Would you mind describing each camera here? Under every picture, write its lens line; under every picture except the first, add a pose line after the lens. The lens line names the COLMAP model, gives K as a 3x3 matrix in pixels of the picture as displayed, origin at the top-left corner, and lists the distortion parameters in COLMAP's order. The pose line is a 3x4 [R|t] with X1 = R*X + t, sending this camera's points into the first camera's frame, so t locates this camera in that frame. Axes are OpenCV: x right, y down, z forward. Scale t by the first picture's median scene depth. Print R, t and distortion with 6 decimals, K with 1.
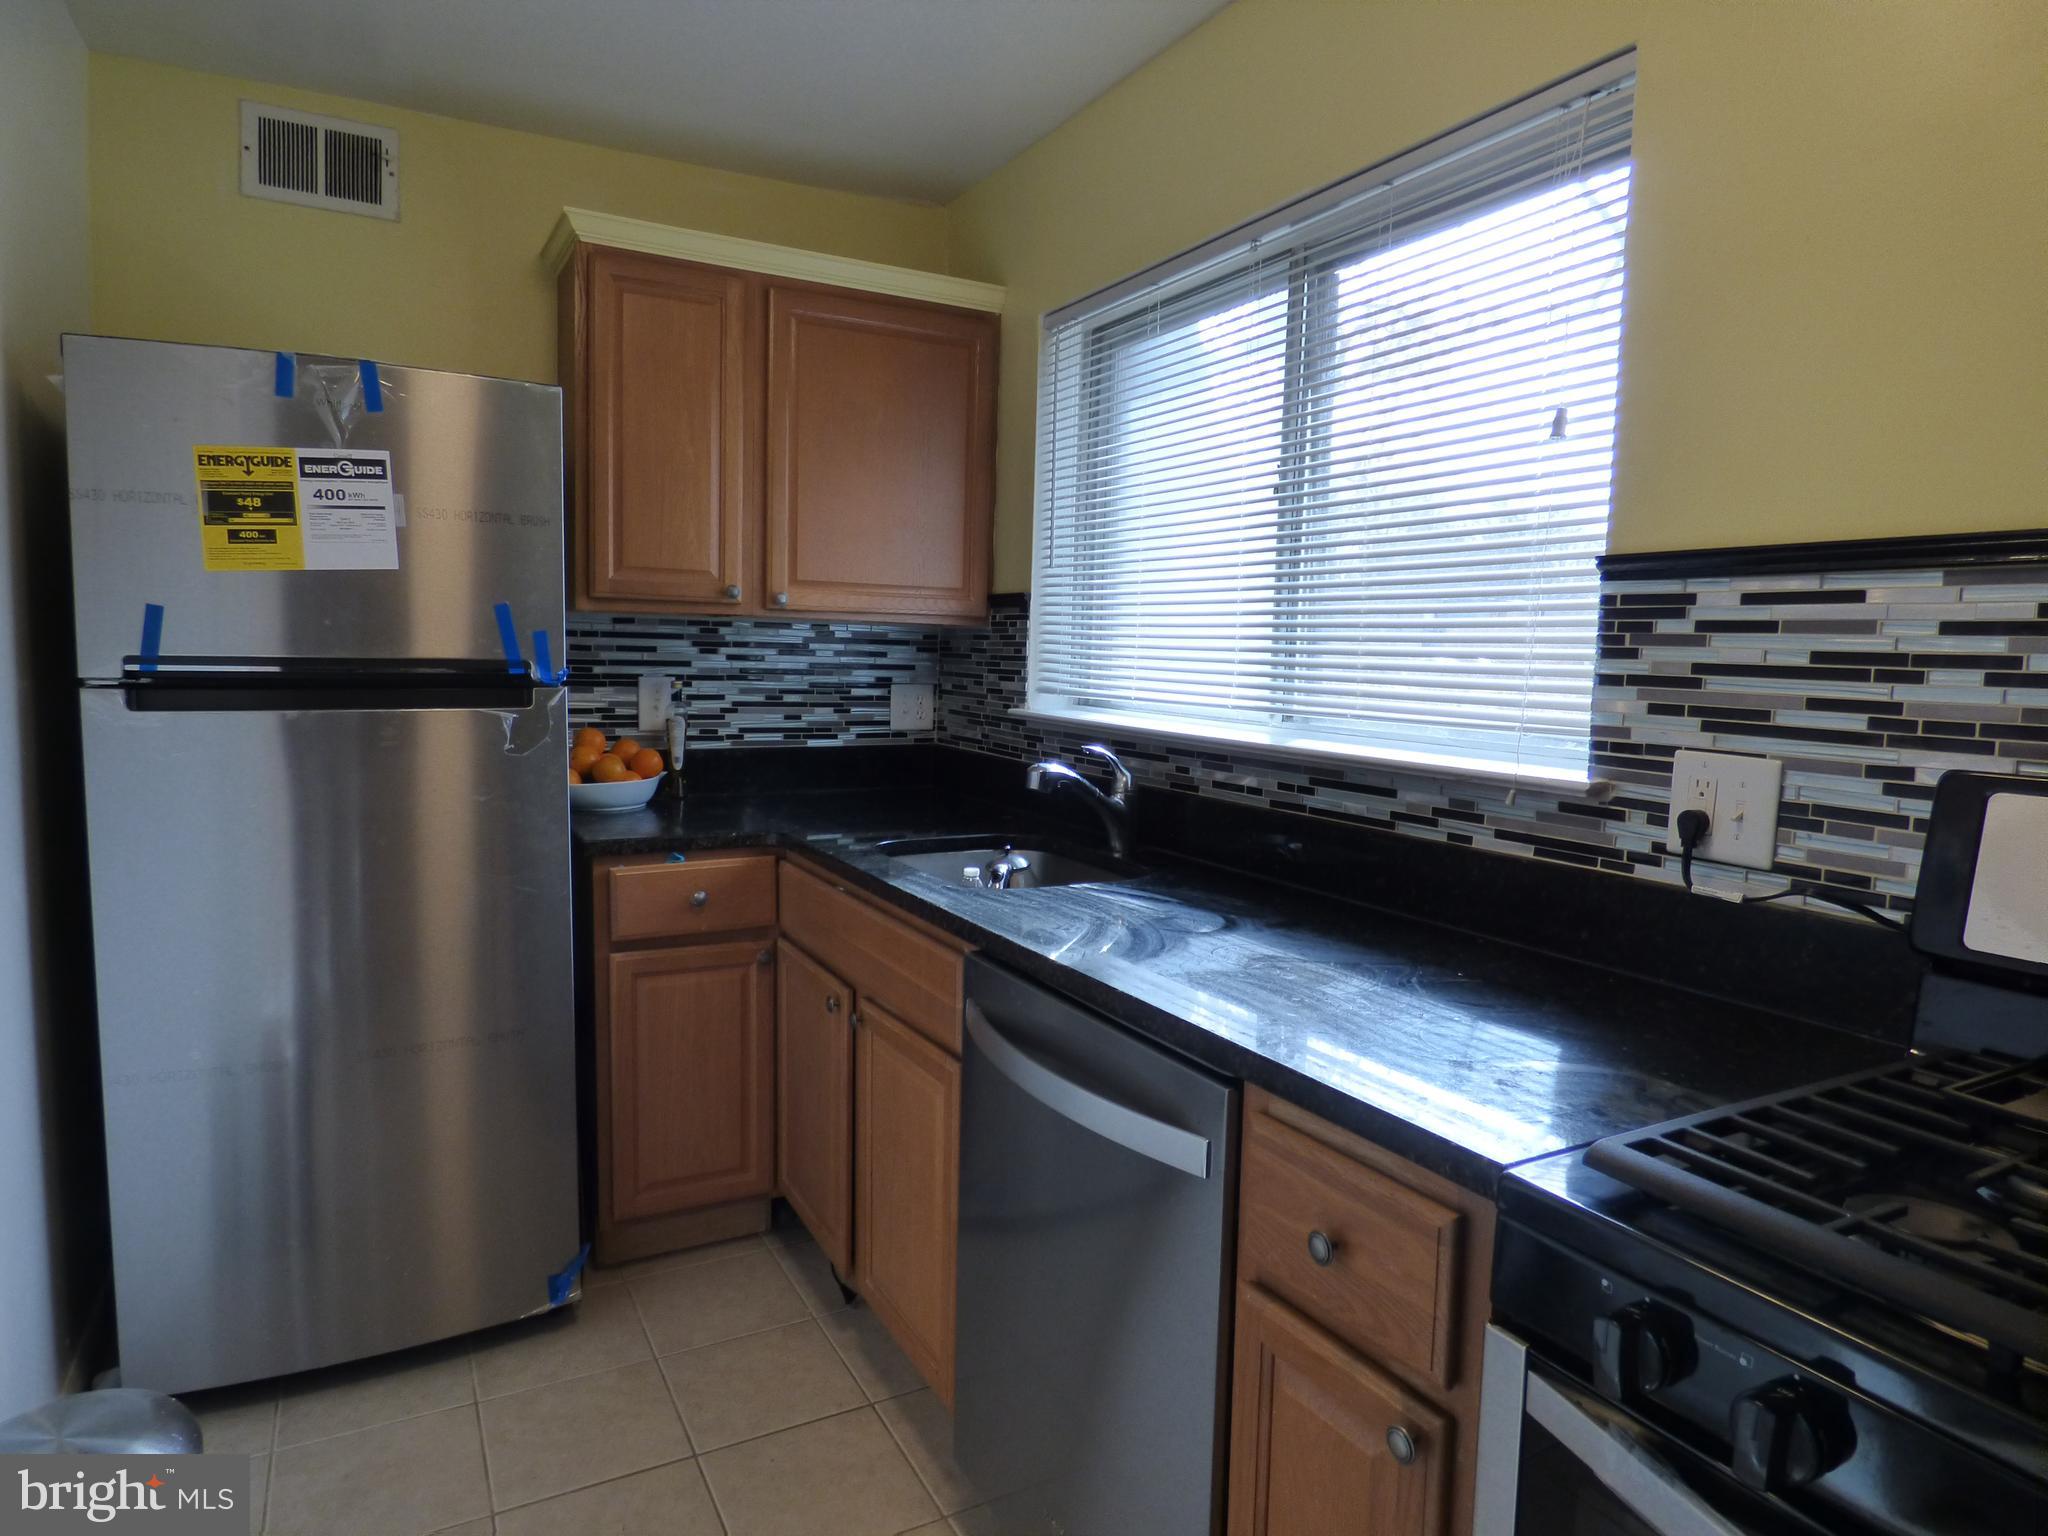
lens RADIAL K [[1220.3, 0, 1008.6], [0, 1220.3, 764.3], [0, 0, 1]] dist [-0.023344, 0.005049]
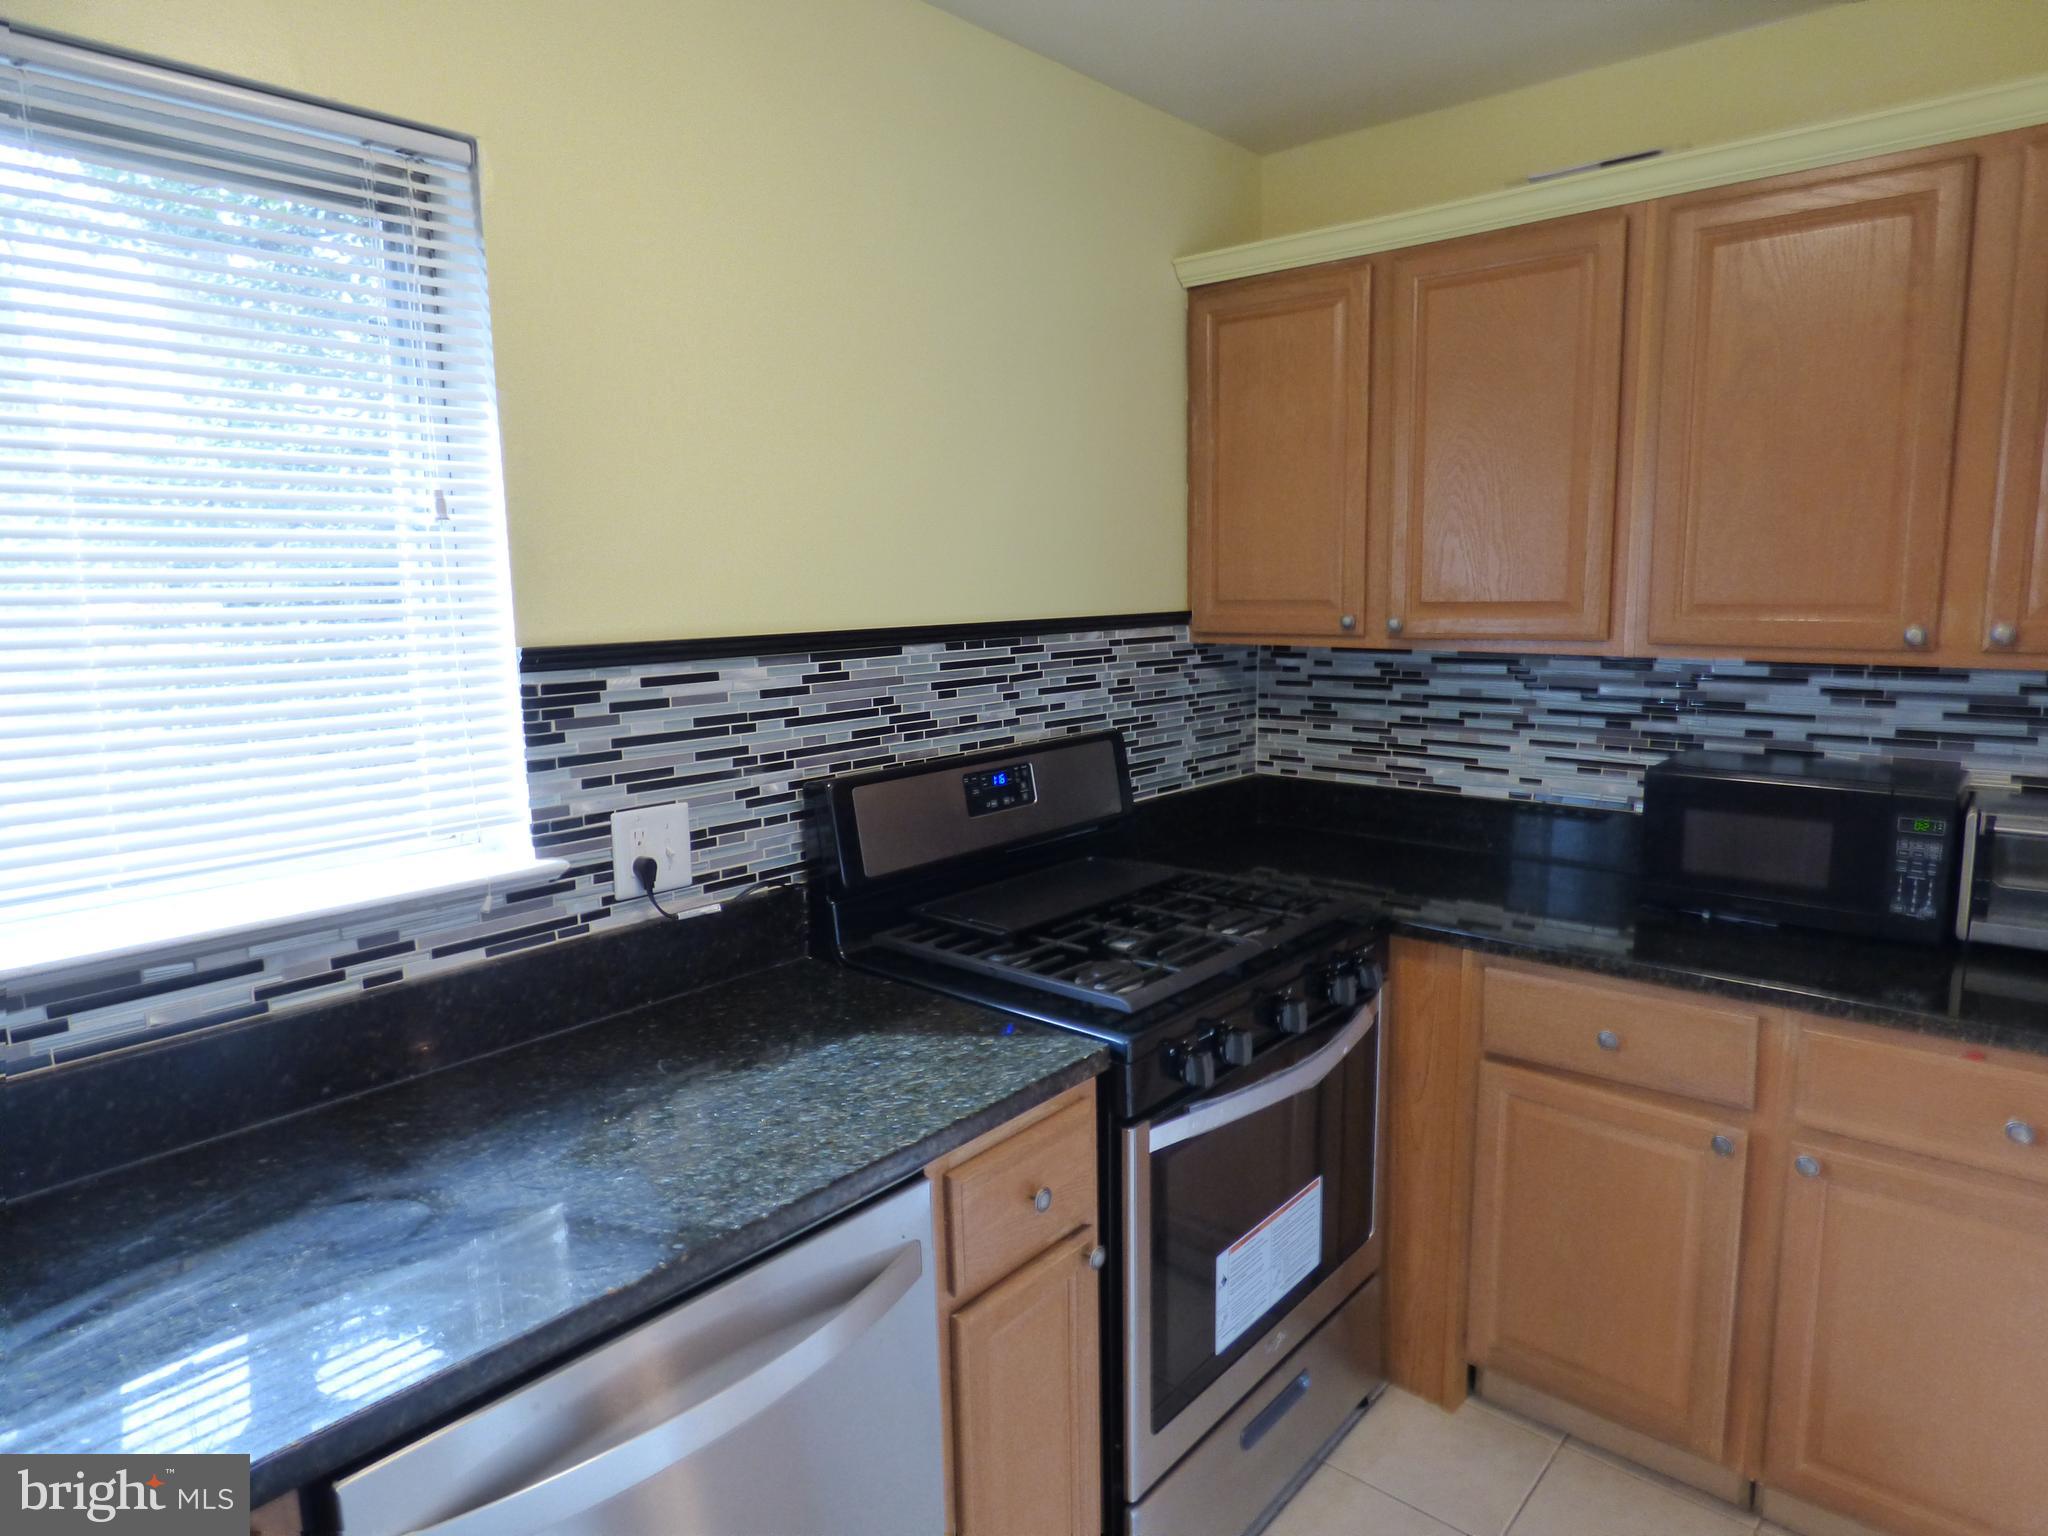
lens RADIAL K [[1220.3, 0, 1019.8], [0, 1220.3, 767.0], [0, 0, 1]] dist [-0.023344, 0.005049]
pose [[-0.357431, -0.152874, 0.921343, -0.633828], [0.103408, 0.973969, 0.201722, -0.241863], [-0.928197, 0.167376, -0.332318, 0.979894]]
